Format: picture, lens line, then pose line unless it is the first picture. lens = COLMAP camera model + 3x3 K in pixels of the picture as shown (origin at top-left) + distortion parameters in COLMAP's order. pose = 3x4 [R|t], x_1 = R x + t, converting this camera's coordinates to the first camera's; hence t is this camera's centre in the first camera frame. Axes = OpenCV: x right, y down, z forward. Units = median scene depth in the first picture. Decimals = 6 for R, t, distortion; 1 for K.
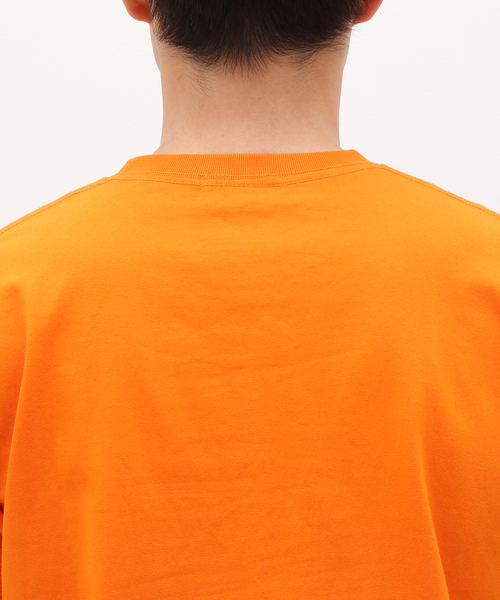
lens RADIAL K [[1910.4, 0, 251.0], [0, 1910.4, 299.6], [0, 0, 1]] dist [0.151507, 0.000000]
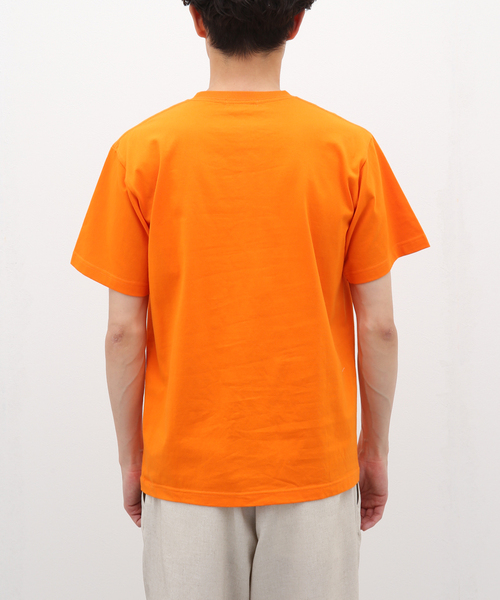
lens RADIAL K [[1910.4, 0, 247.6], [0, 1910.4, 300.7], [0, 0, 1]] dist [0.151507, 0.000000]
pose [[0.999765, 0.018924, 0.010566, -0.019562], [-0.019277, 0.999224, 0.034338, 0.122595], [-0.009908, -0.034534, 0.999354, -1.663825]]
